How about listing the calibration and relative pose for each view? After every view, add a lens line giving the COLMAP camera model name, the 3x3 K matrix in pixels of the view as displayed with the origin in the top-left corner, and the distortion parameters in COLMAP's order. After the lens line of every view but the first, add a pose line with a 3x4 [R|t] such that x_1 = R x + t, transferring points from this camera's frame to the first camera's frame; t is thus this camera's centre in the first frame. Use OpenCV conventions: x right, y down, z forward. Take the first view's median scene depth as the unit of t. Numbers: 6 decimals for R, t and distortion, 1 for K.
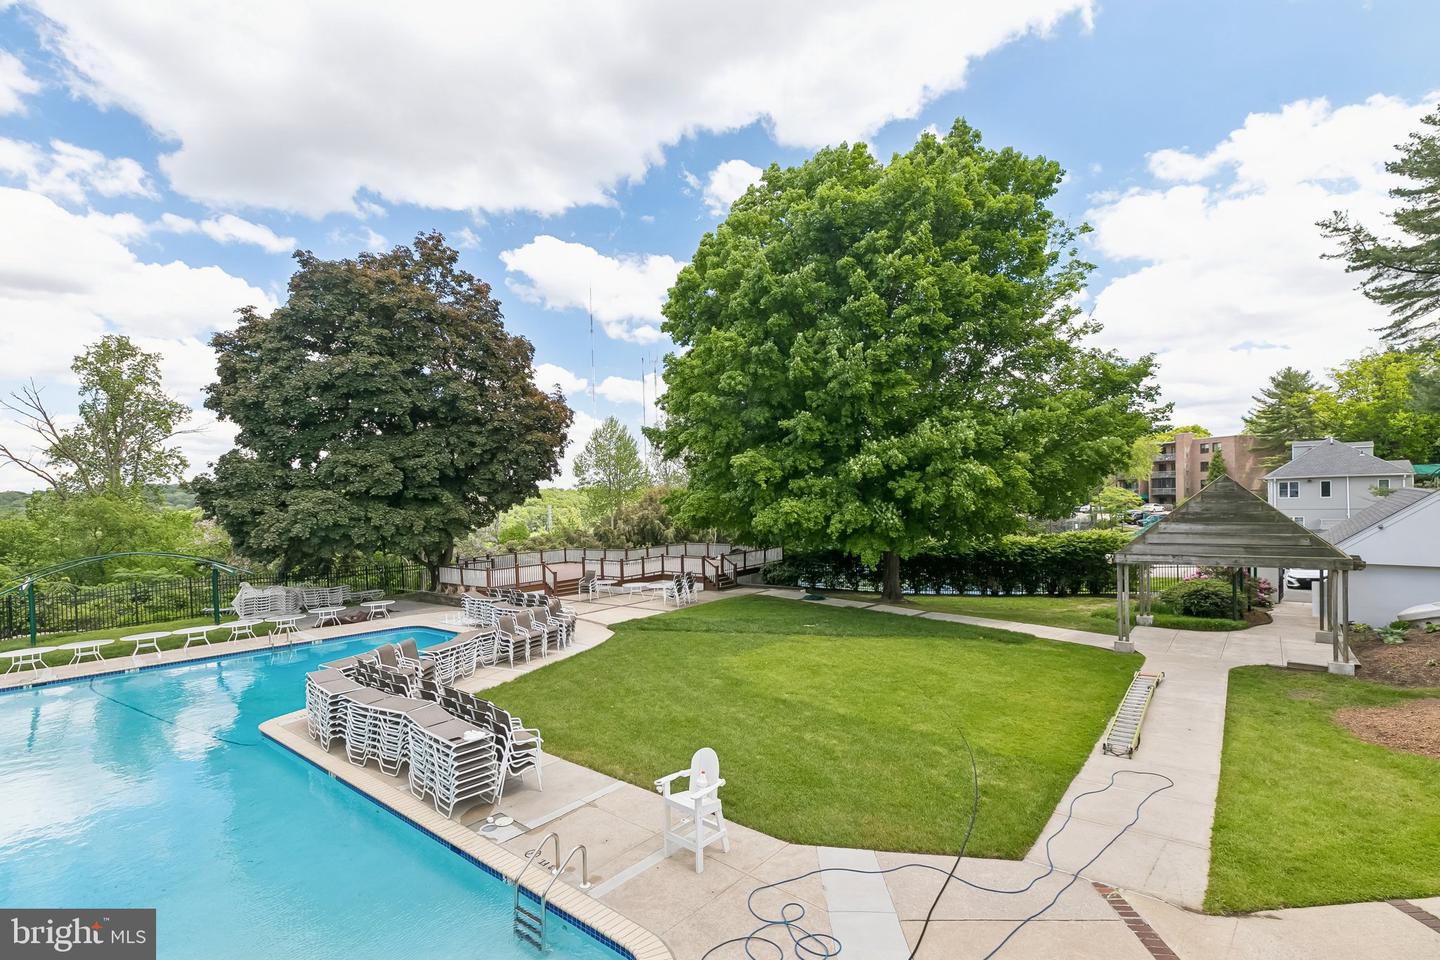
lens RADIAL K [[645.3, 0, 720.0], [0, 645.3, 480.0], [0, 0, 1]] dist [0.000935, -0.000625]
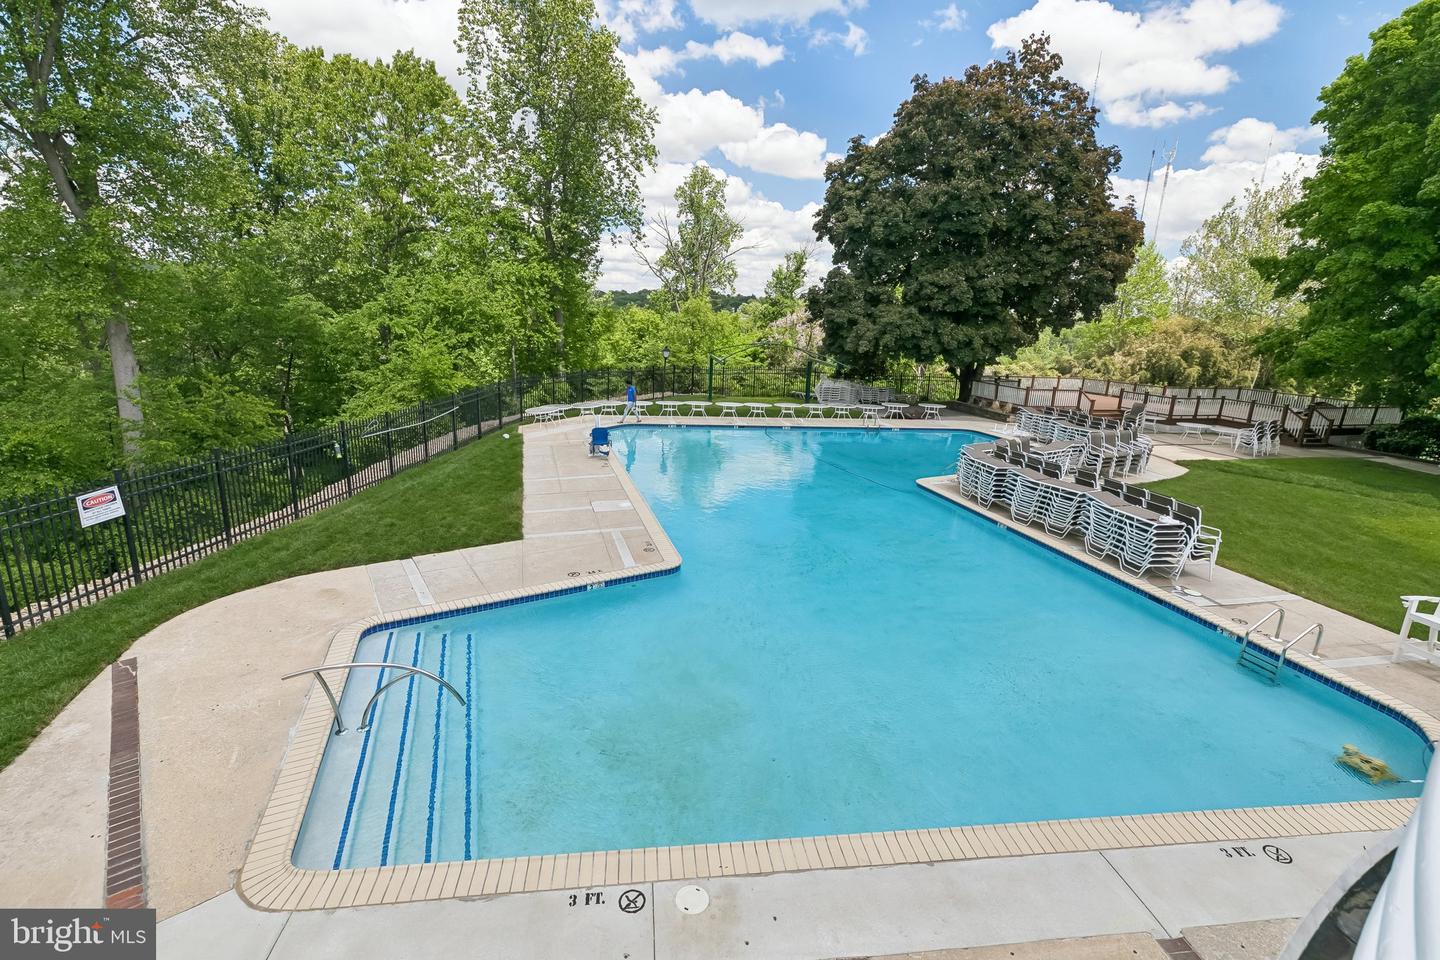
lens RADIAL K [[645.3, 0, 720.0], [0, 645.3, 480.0], [0, 0, 1]] dist [0.000935, -0.000625]
pose [[0.799108, 0.207440, -0.564265, -0.136034], [-0.045798, 0.956862, 0.286912, -0.000568], [0.599441, -0.203431, 0.774136, -0.165505]]
